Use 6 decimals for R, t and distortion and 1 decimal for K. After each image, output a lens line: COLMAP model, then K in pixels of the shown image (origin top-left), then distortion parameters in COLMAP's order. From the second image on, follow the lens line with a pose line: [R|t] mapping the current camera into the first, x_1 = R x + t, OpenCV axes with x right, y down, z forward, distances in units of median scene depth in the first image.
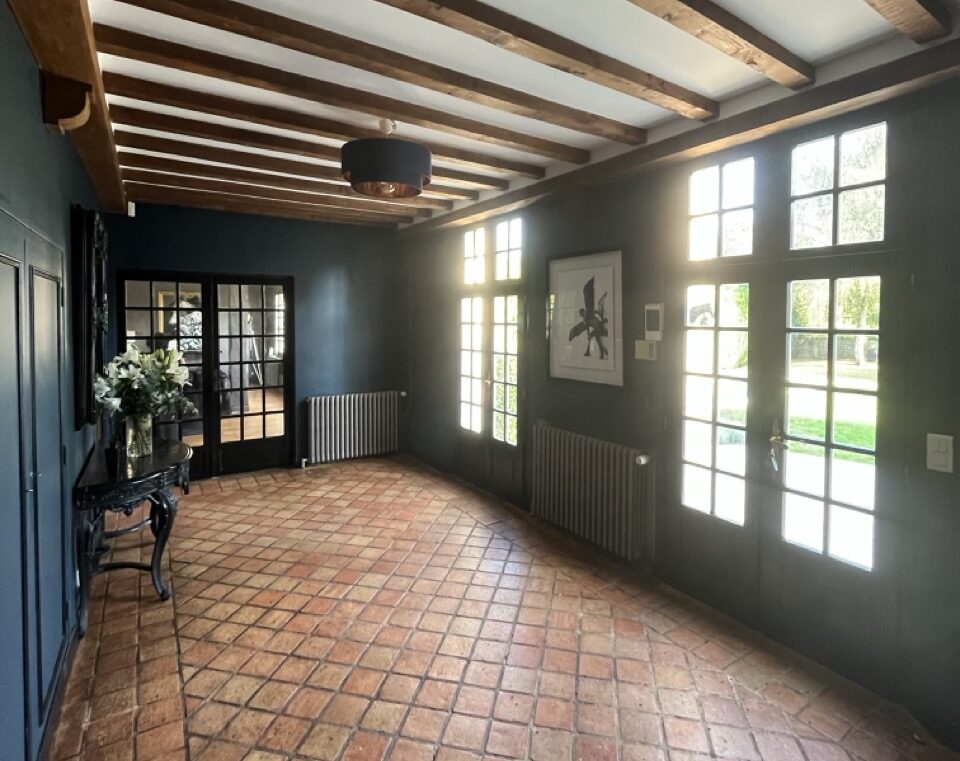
lens RADIAL K [[513.7, 0, 477.8], [0, 513.7, 334.9], [0, 0, 1]] dist [-0.003312, 0.000642]
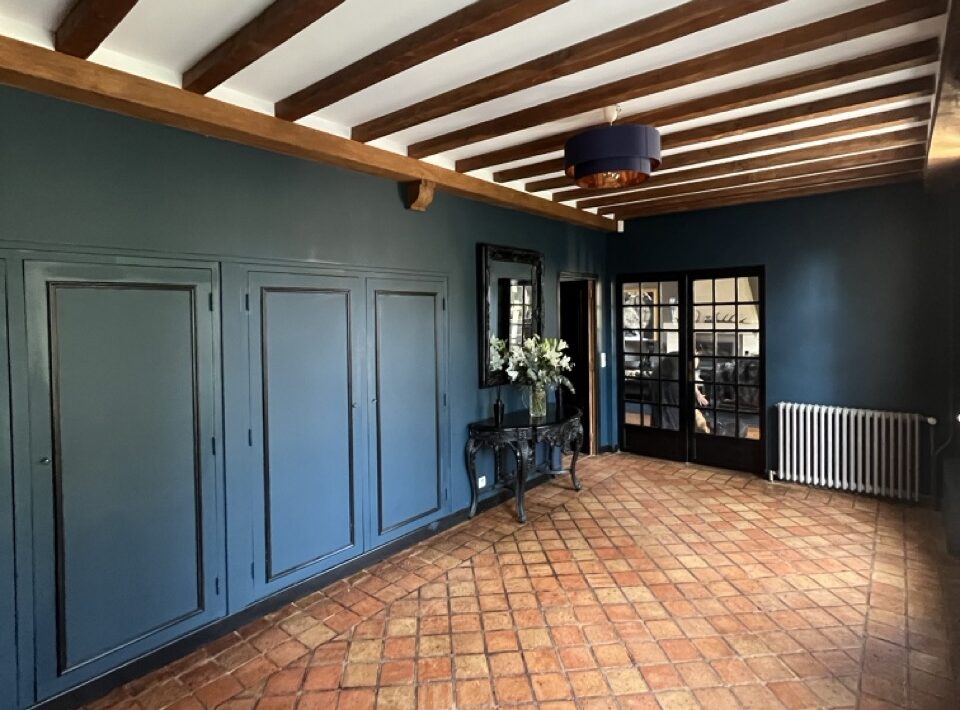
lens RADIAL K [[513.5, 0, 479.4], [0, 513.5, 323.5], [0, 0, 1]] dist [-0.001889, 0.000053]
pose [[0.311980, 0.009712, -0.950039, 0.577399], [-0.013592, 0.999891, 0.005759, -0.016662], [0.949991, 0.011117, 0.312078, 0.417010]]
